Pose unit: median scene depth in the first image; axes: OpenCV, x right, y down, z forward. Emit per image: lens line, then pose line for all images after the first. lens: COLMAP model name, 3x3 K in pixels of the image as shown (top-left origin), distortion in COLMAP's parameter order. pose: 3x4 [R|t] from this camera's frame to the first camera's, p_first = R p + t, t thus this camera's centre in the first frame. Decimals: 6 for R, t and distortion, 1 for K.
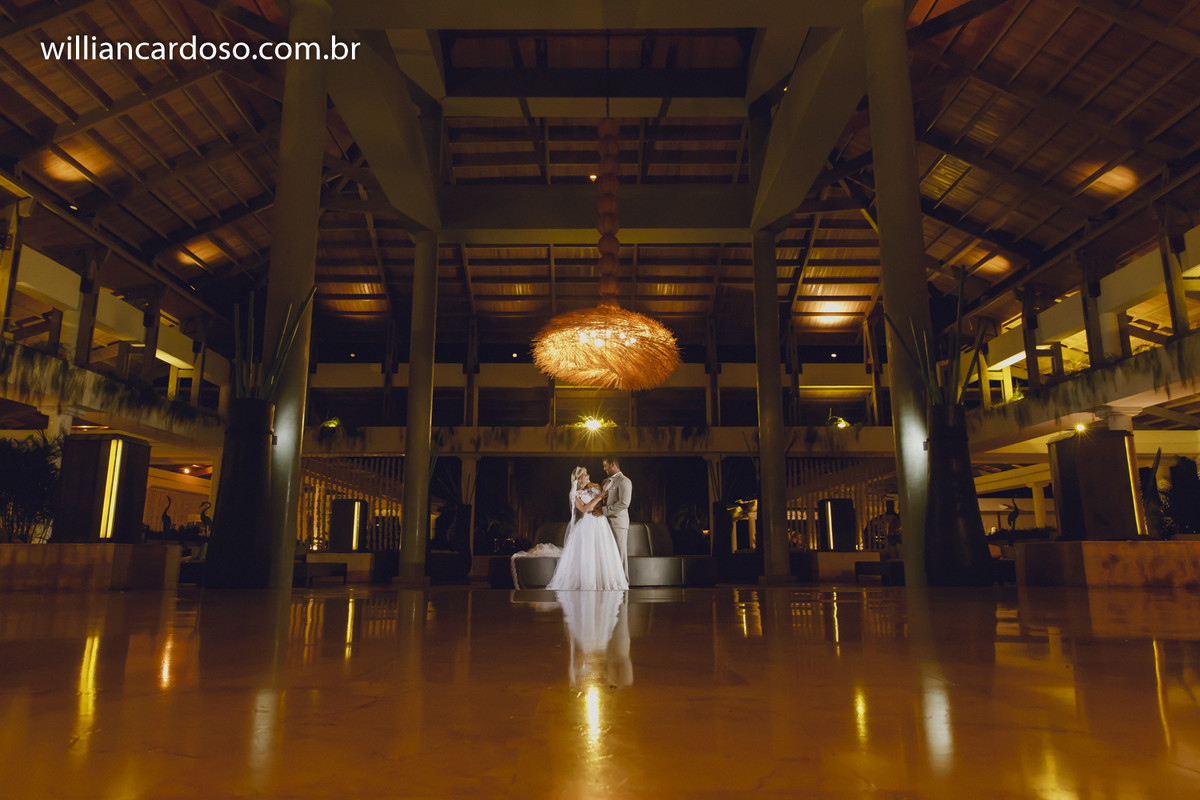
lens RADIAL K [[786.4, 0, 600.0], [0, 786.4, 400.0], [0, 0, 1]] dist [0.000029, -0.000202]
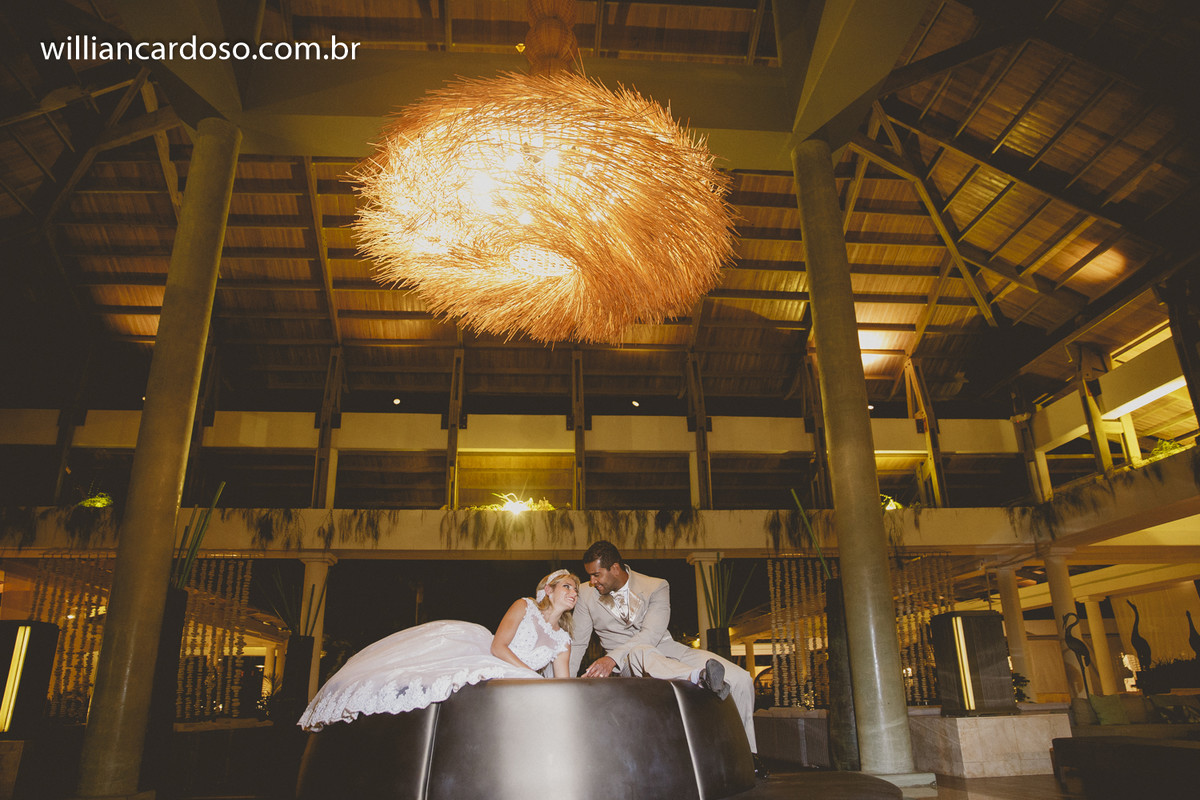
lens RADIAL K [[811.8, 0, 600.0], [0, 811.8, 400.0], [0, 0, 1]] dist [-0.103015, 0.062583]
pose [[0.996275, 0.010847, 0.085548, 0.001638], [0.002770, 0.987519, -0.157477, 0.049261], [-0.086189, 0.157127, 0.983810, 0.344333]]
